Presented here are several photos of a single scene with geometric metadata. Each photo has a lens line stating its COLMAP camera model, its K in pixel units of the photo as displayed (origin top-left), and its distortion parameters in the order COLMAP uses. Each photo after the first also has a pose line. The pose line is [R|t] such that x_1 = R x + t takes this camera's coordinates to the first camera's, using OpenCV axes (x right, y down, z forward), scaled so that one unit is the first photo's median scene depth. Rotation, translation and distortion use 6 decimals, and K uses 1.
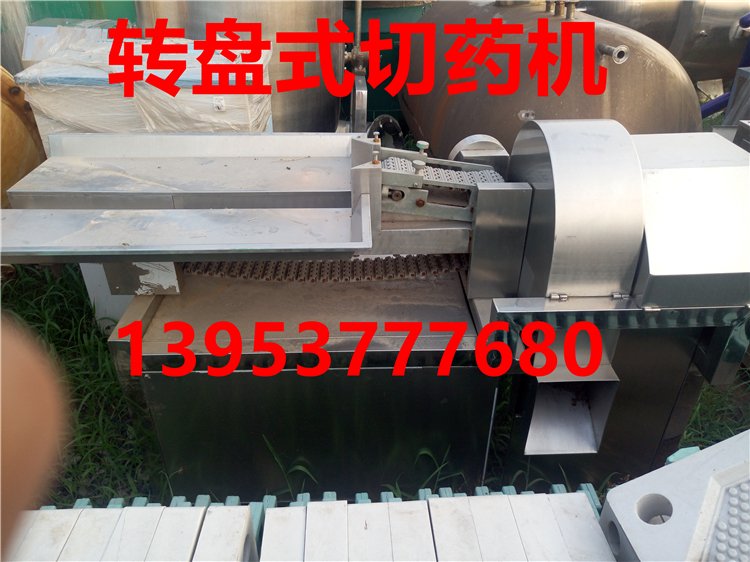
lens RADIAL K [[579.7, 0, 375.0], [0, 579.7, 281.0], [0, 0, 1]] dist [-0.044826, -0.001562]
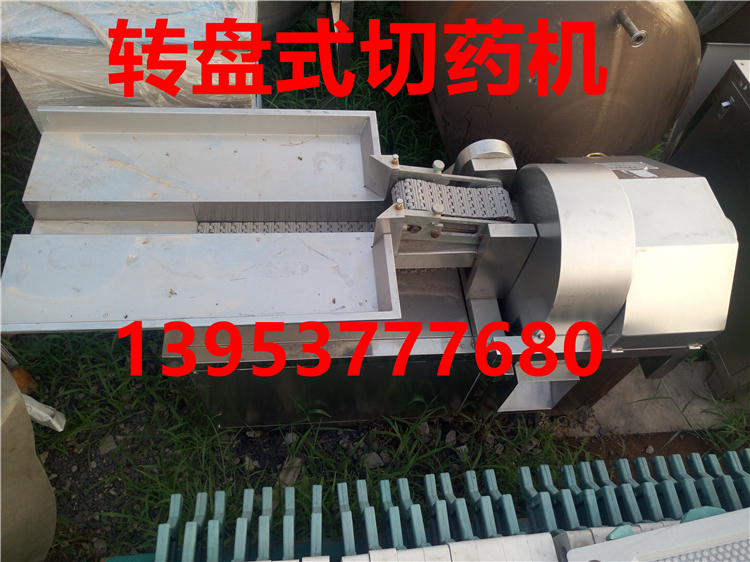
lens RADIAL K [[579.7, 0, 375.0], [0, 579.7, 281.0], [0, 0, 1]] dist [-0.044826, -0.001562]
pose [[0.994248, -0.008908, 0.106736, -0.152098], [-0.039279, 0.896777, 0.440735, -0.530973], [-0.099644, -0.442392, 0.891269, -0.006484]]
